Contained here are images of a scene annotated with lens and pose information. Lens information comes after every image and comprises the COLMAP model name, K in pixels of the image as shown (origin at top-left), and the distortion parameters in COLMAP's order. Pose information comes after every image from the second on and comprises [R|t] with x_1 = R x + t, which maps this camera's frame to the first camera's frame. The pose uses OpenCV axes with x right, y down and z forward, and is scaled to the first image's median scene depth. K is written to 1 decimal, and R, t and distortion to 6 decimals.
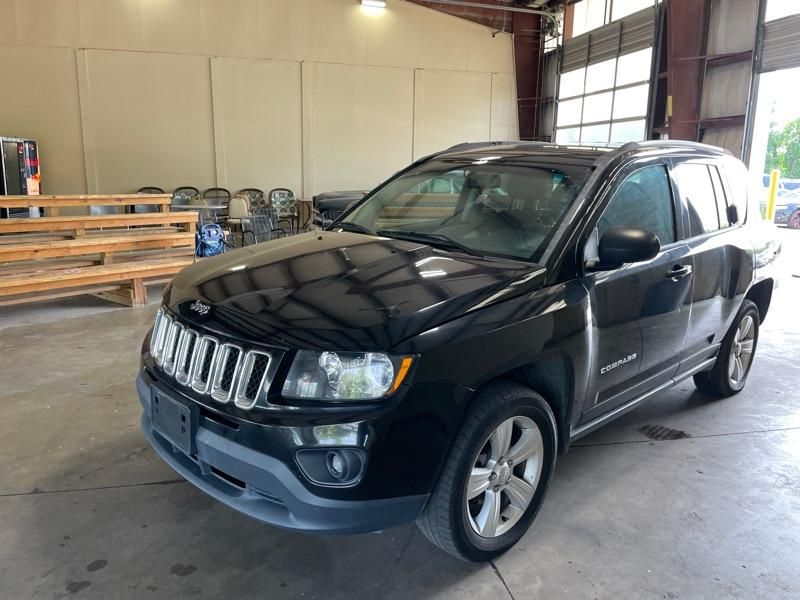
lens RADIAL K [[590.2, 0, 414.4], [0, 590.2, 296.8], [0, 0, 1]] dist [0.039394, -0.064296]
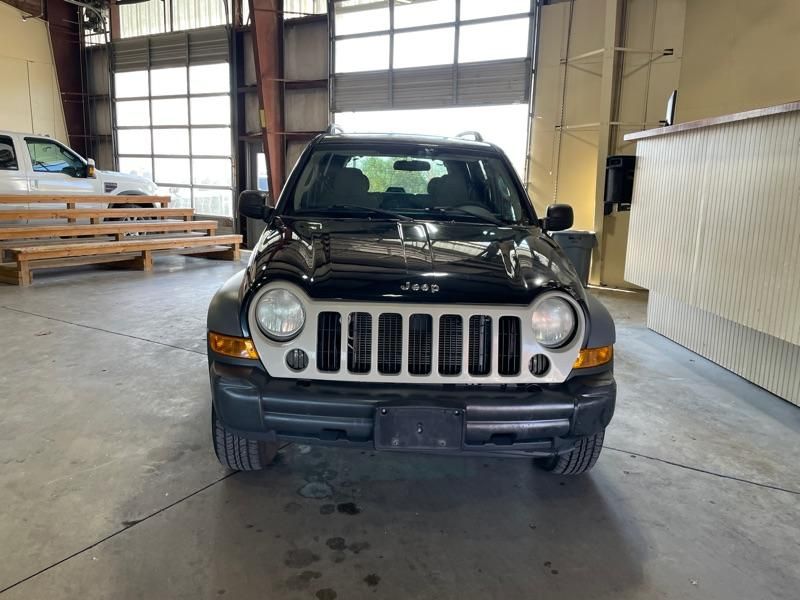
lens RADIAL K [[581.2, 0, 398.4], [0, 581.2, 302.1], [0, 0, 1]] dist [0.032135, -0.064375]
pose [[0.697882, -0.130690, 0.704188, -0.149715], [0.128630, 0.990095, 0.056273, 0.002269], [-0.704567, 0.051308, 0.707780, 0.017513]]
